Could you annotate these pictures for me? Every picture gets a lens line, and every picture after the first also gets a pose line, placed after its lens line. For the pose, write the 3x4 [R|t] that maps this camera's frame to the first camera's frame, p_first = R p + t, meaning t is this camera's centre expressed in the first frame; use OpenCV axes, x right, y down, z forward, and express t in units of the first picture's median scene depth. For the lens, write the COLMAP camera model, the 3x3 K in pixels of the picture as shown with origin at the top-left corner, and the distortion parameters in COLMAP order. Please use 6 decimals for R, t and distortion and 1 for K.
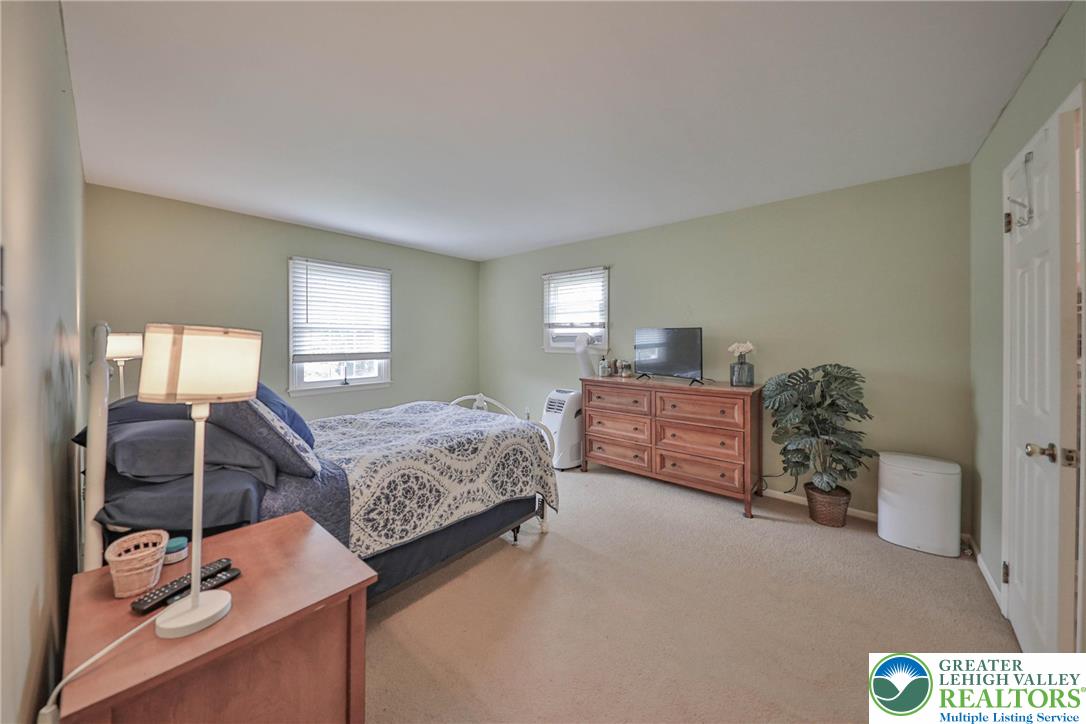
lens RADIAL K [[374.7, 0, 520.5], [0, 374.7, 339.8], [0, 0, 1]] dist [0.001768, -0.003550]
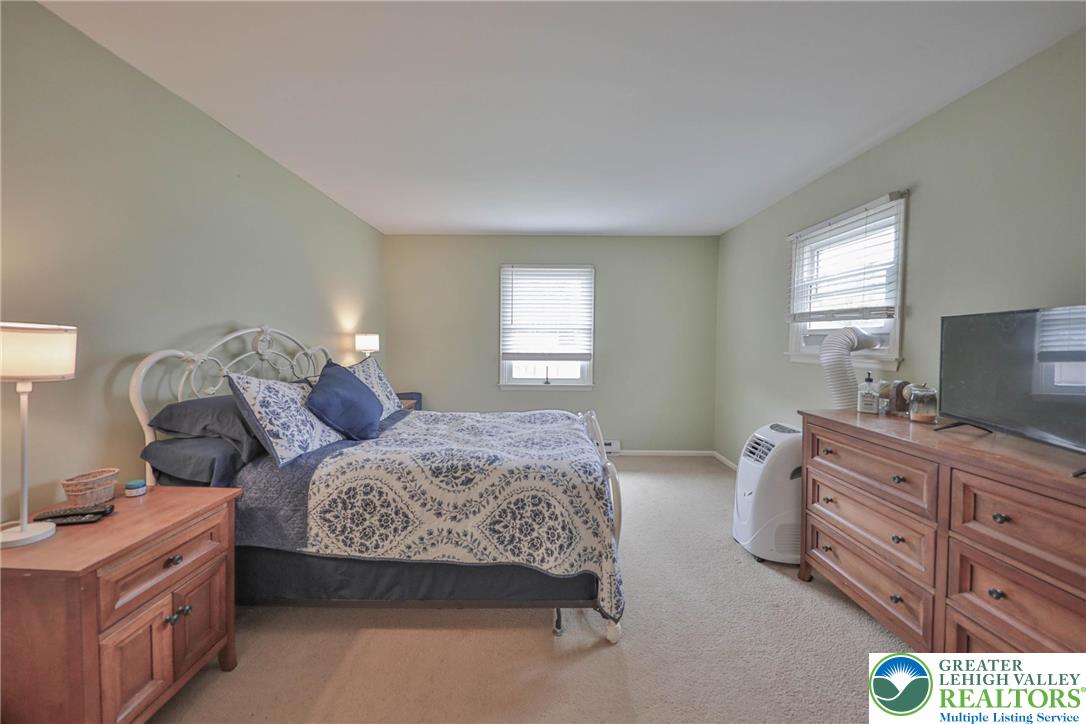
lens RADIAL K [[374.7, 0, 541.5], [0, 374.7, 352.3], [0, 0, 1]] dist [0.001768, -0.003550]
pose [[0.666111, 0.027129, -0.745359, 0.499658], [-0.006756, 0.999517, 0.030342, 0.005153], [0.745822, -0.015175, 0.665972, 0.554524]]
